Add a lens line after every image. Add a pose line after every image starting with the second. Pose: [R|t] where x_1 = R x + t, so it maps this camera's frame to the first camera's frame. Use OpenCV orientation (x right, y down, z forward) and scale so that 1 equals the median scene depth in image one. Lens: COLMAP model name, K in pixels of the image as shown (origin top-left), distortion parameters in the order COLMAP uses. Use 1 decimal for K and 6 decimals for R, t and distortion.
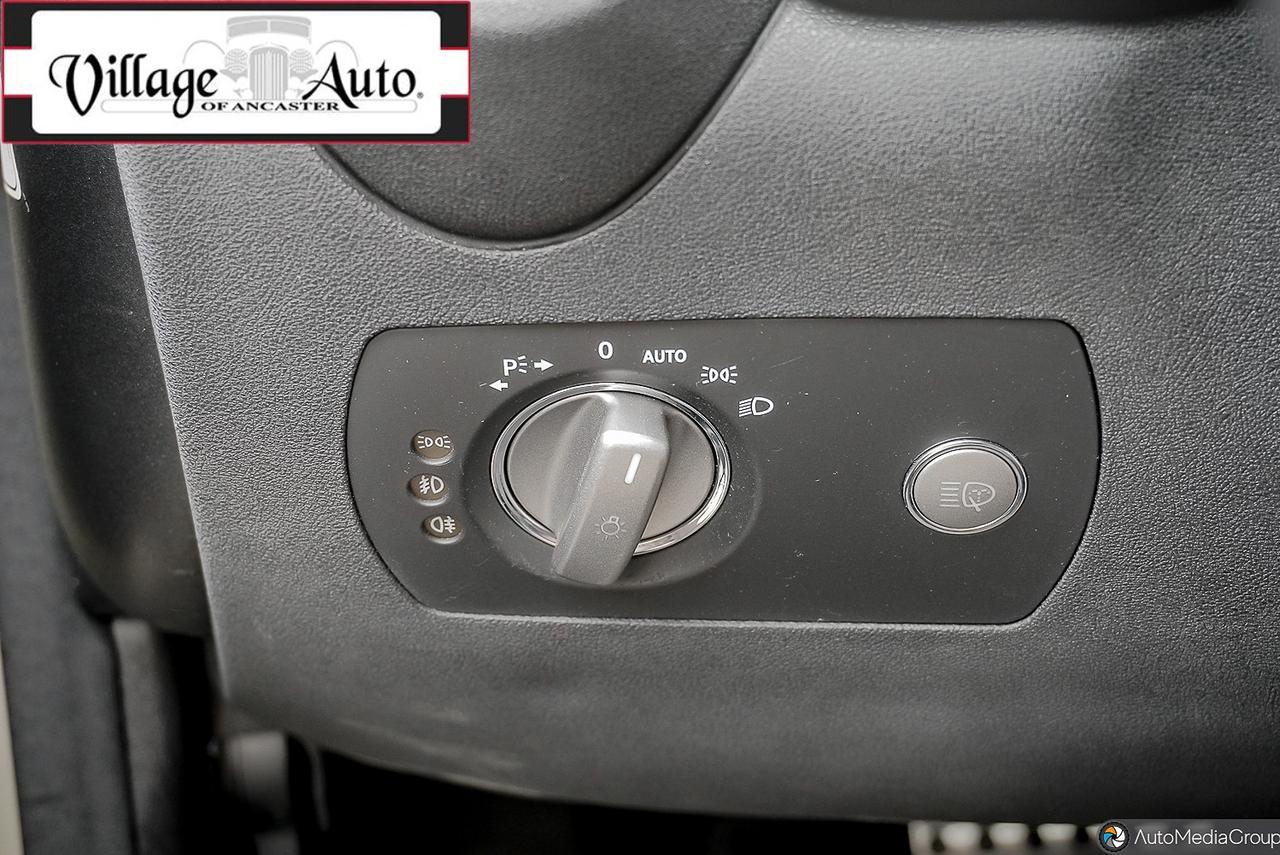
lens RADIAL K [[2062.1, 0, 640.1], [0, 2062.1, 428.4], [0, 0, 1]] dist [0.050898, 0.000000]
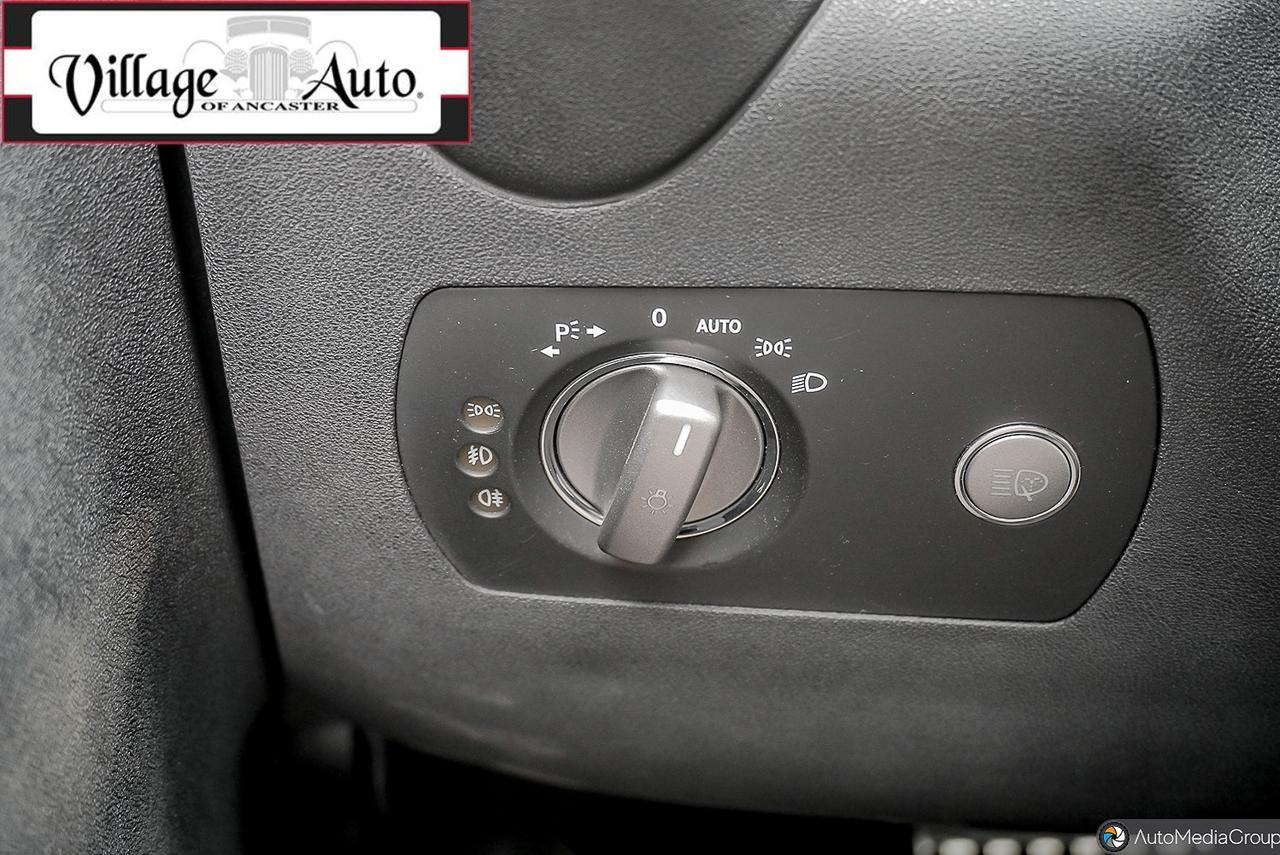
lens RADIAL K [[1722.8, 0, 648.6], [0, 1722.8, 383.3], [0, 0, 1]] dist [0.030822, 0.000000]
pose [[0.999156, 0.034667, -0.022041, -0.002615], [-0.036032, 0.997240, -0.064923, 0.048423], [0.019729, 0.065663, 0.997647, 0.184601]]
